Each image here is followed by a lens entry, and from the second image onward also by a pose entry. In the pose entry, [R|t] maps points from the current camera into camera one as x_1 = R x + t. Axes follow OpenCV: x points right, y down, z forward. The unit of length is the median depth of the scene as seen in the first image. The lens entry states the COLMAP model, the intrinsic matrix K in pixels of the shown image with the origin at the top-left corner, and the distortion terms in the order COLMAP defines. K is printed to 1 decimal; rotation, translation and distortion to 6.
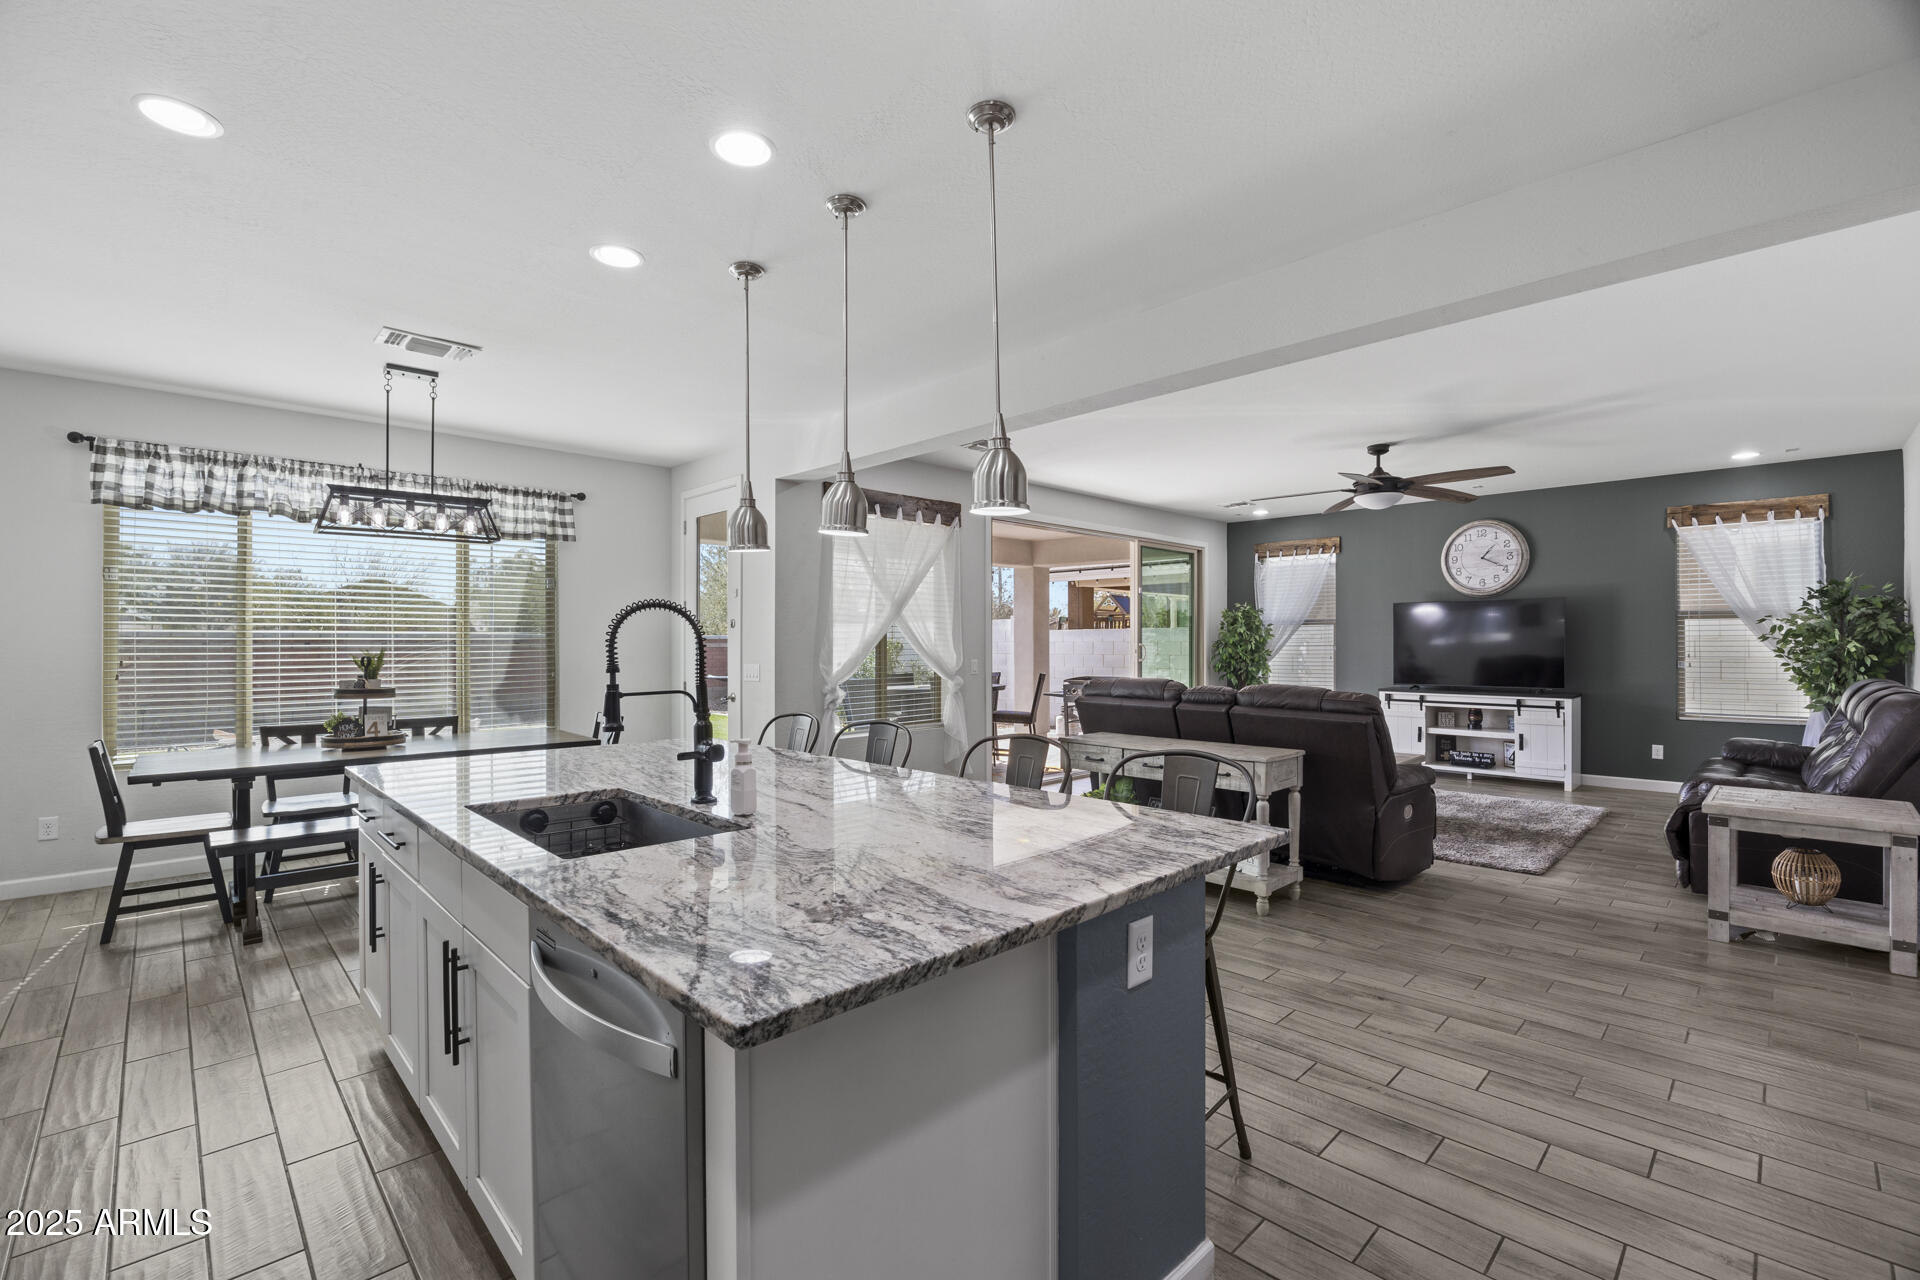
lens RADIAL K [[833.9, 0, 964.4], [0, 833.9, 639.1], [0, 0, 1]] dist [-0.020223, 0.001964]
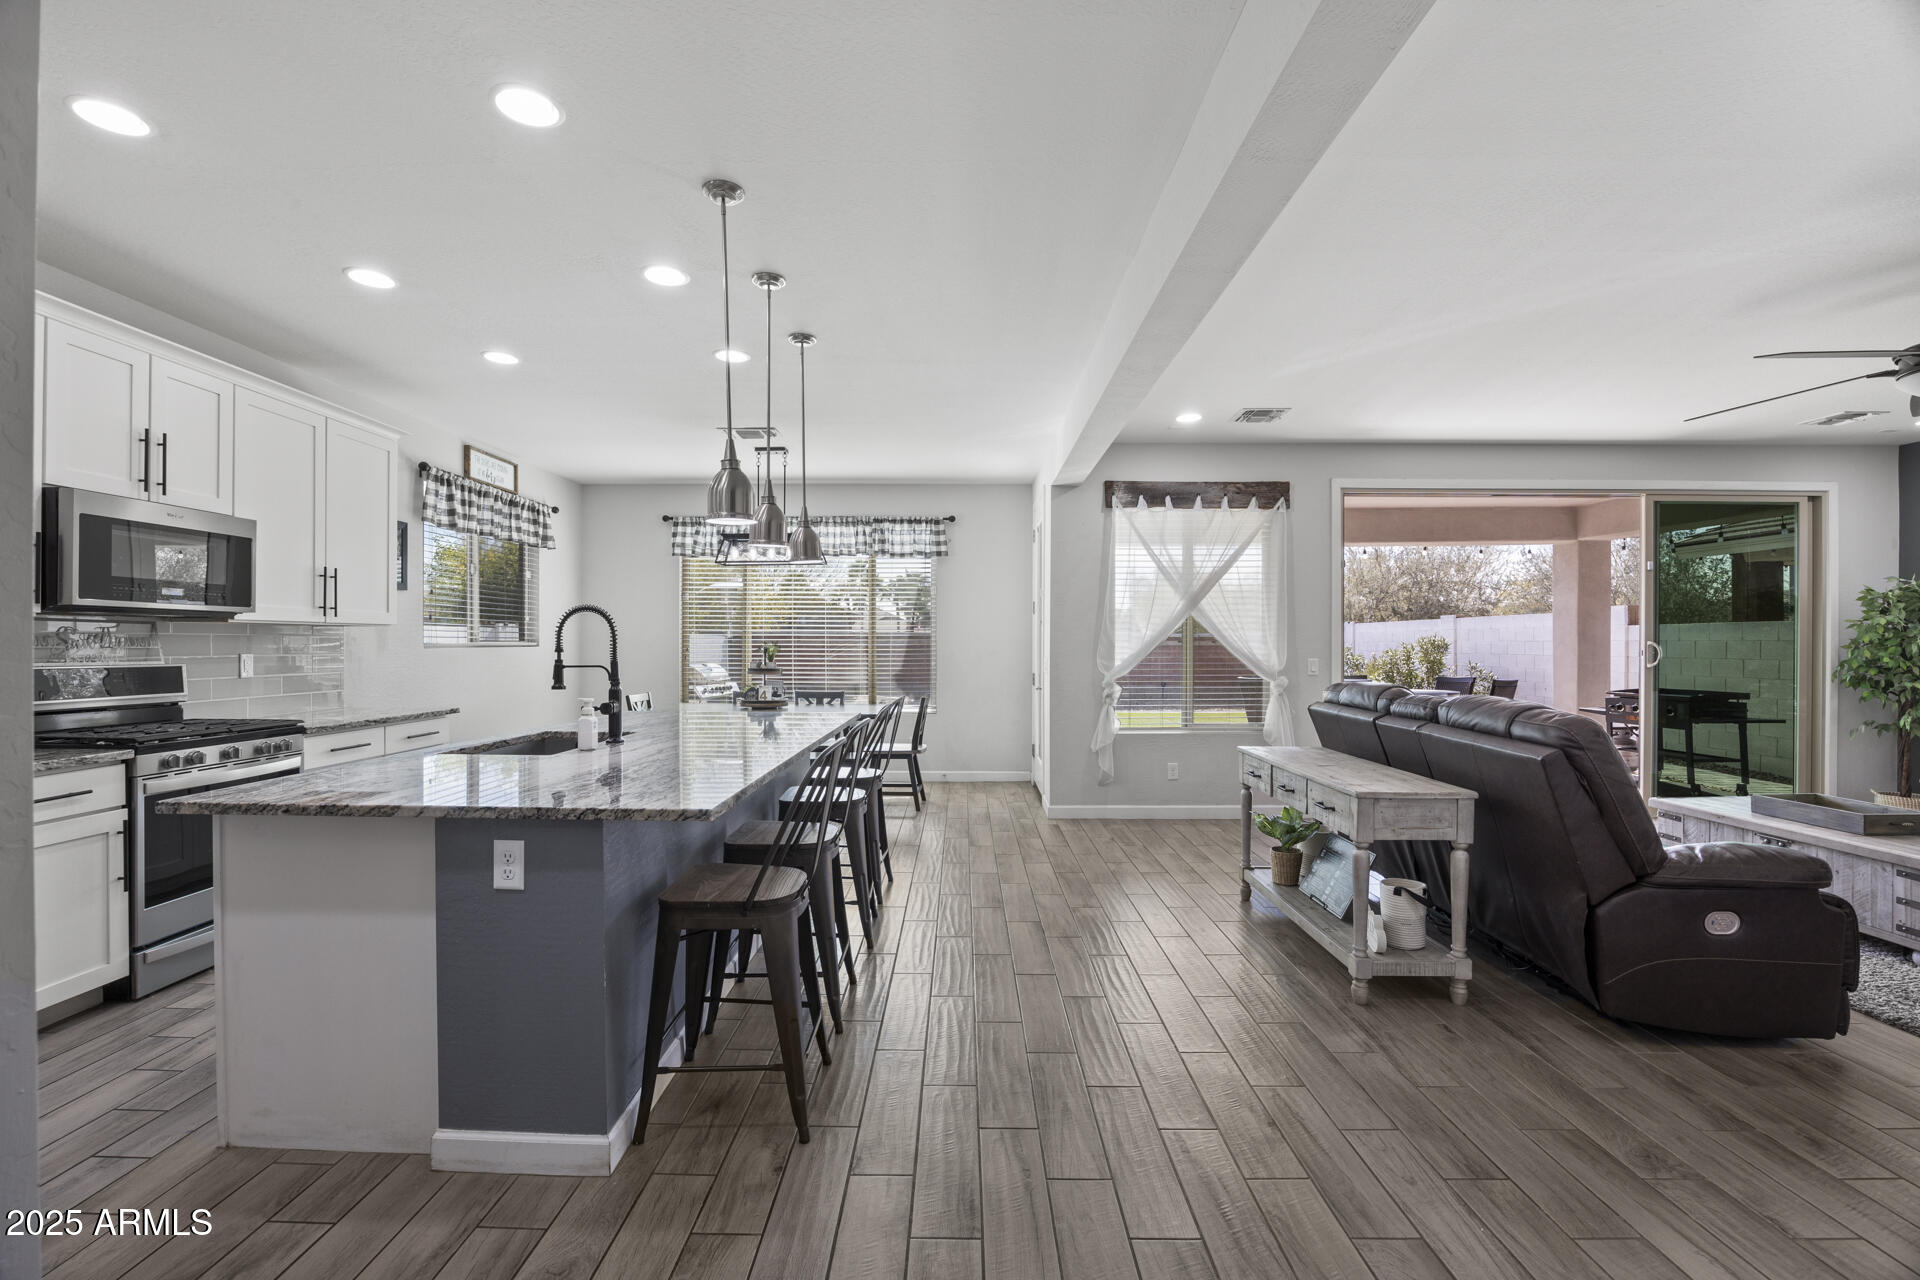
lens RADIAL K [[833.9, 0, 949.3], [0, 833.9, 630.7], [0, 0, 1]] dist [-0.020223, 0.001964]
pose [[0.701568, -0.007347, -0.712564, 0.462642], [-0.000340, 0.999943, -0.010645, 0.005992], [0.712602, 0.007710, 0.701526, 0.161792]]
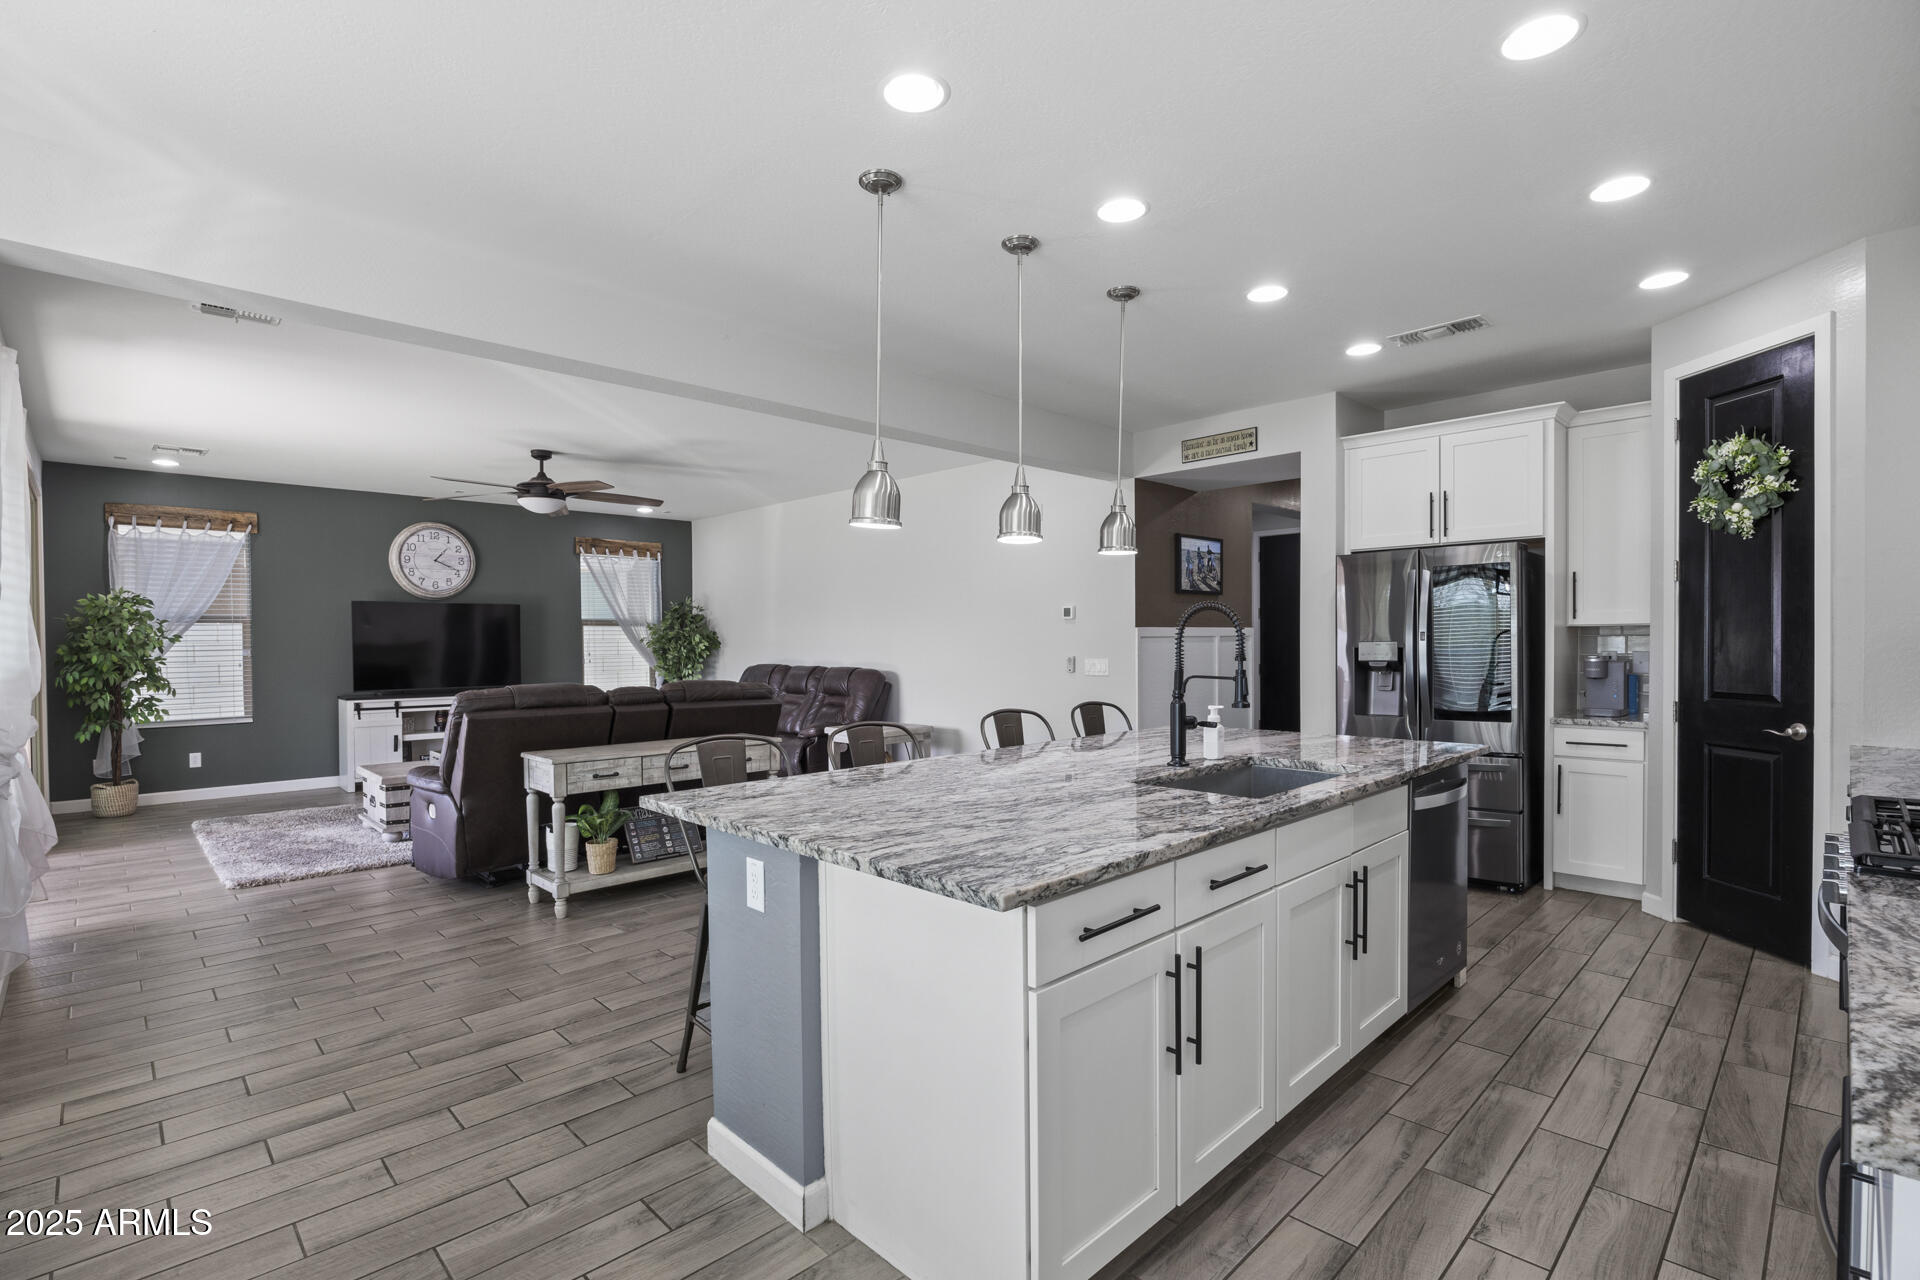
lens RADIAL K [[882.1, 0, 957.3], [0, 882.1, 660.4], [0, 0, 1]] dist [-0.020893, 0.001857]
pose [[-0.002717, -0.020412, 0.999788, -0.649837], [0.002924, 0.999787, 0.020420, 0.004573], [-0.999992, 0.002979, -0.002657, 0.545054]]
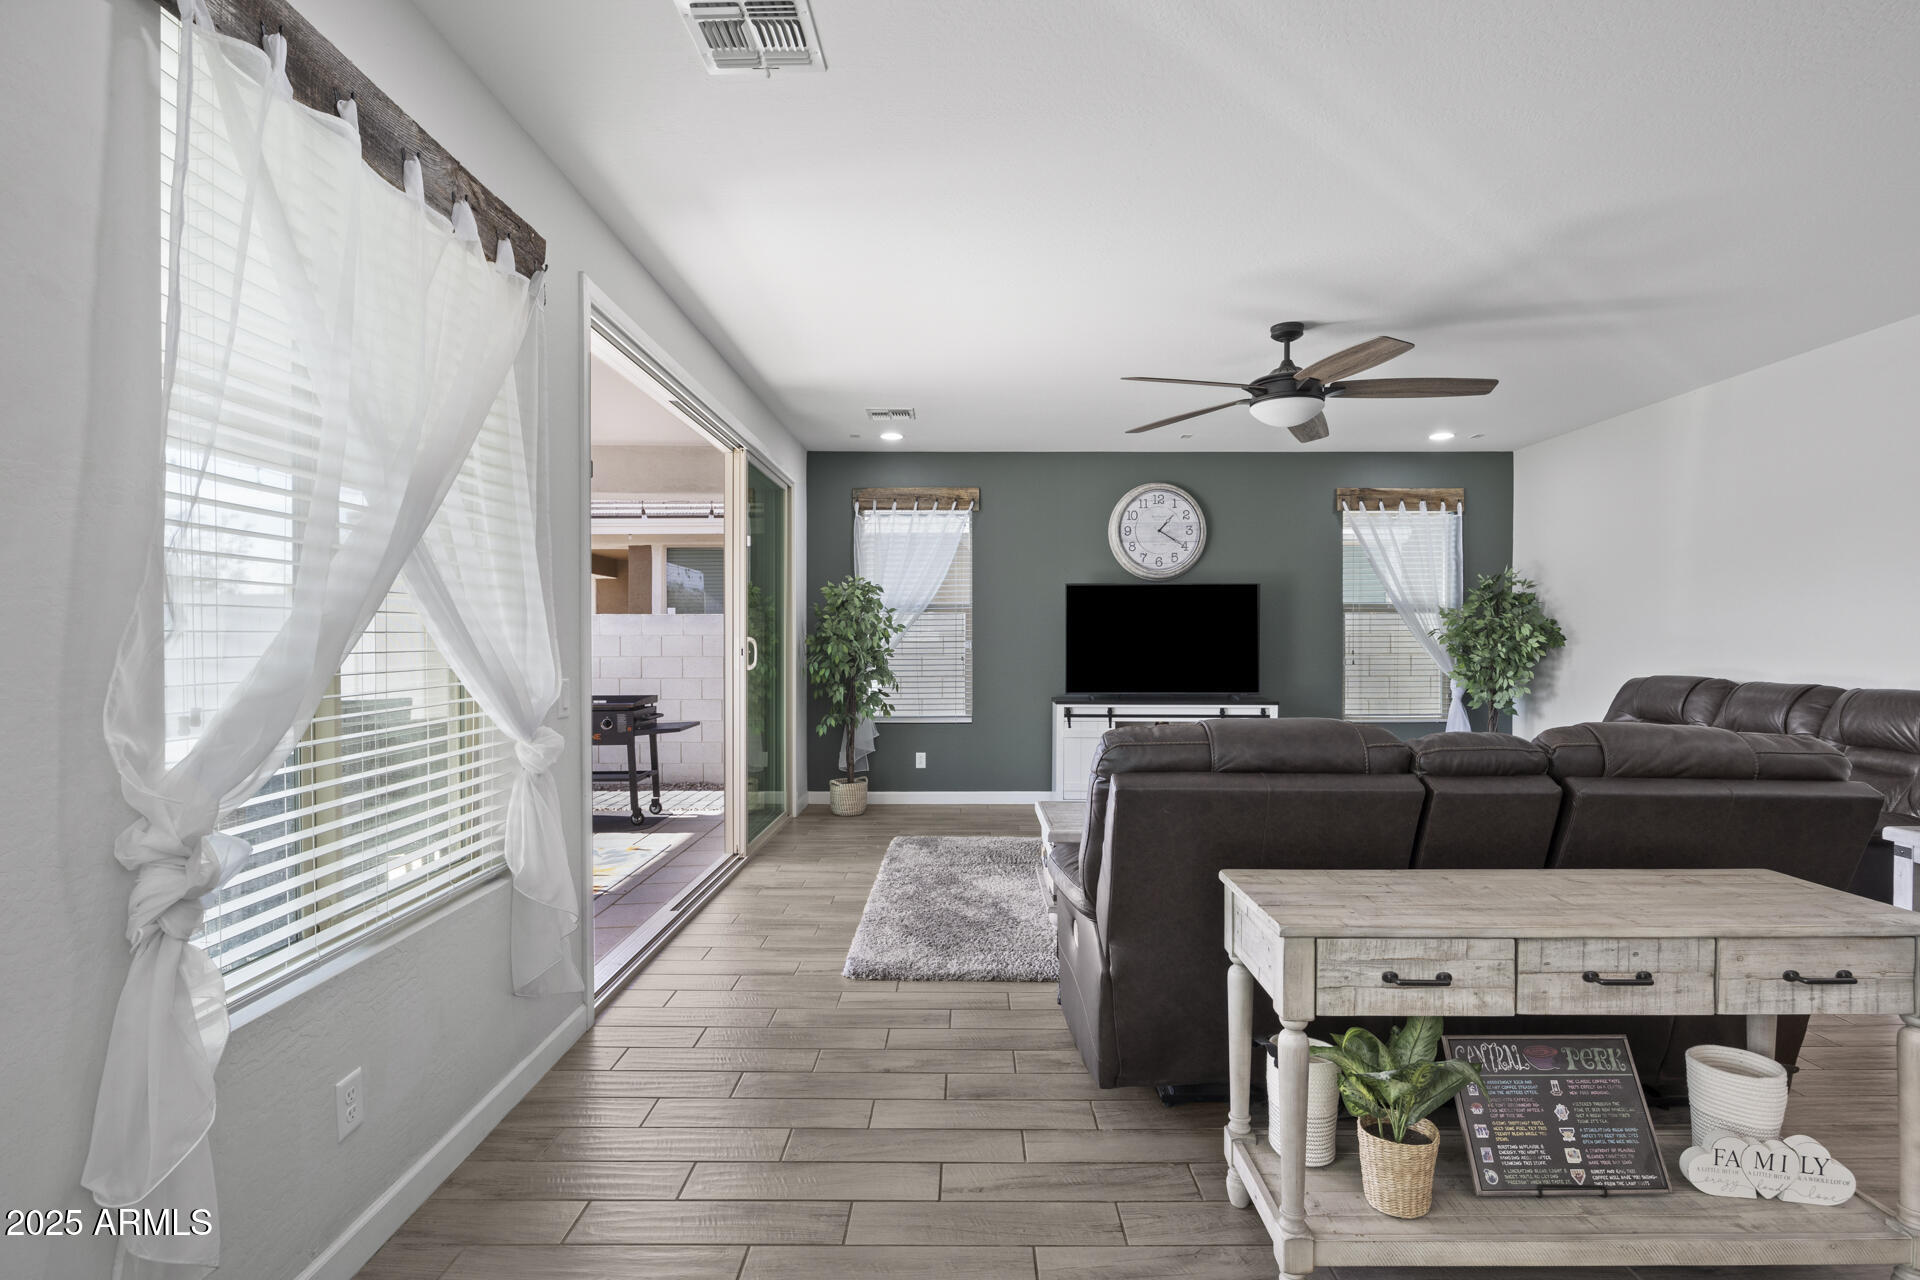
lens RADIAL K [[928.0, 0, 966.4], [0, 928.0, 649.8], [0, 0, 1]] dist [-0.004471, 0.001002]
pose [[0.703657, -0.006052, 0.710514, -0.199860], [-0.004538, 0.999905, 0.013012, 0.007341], [-0.710525, -0.012380, 0.703563, 0.744435]]
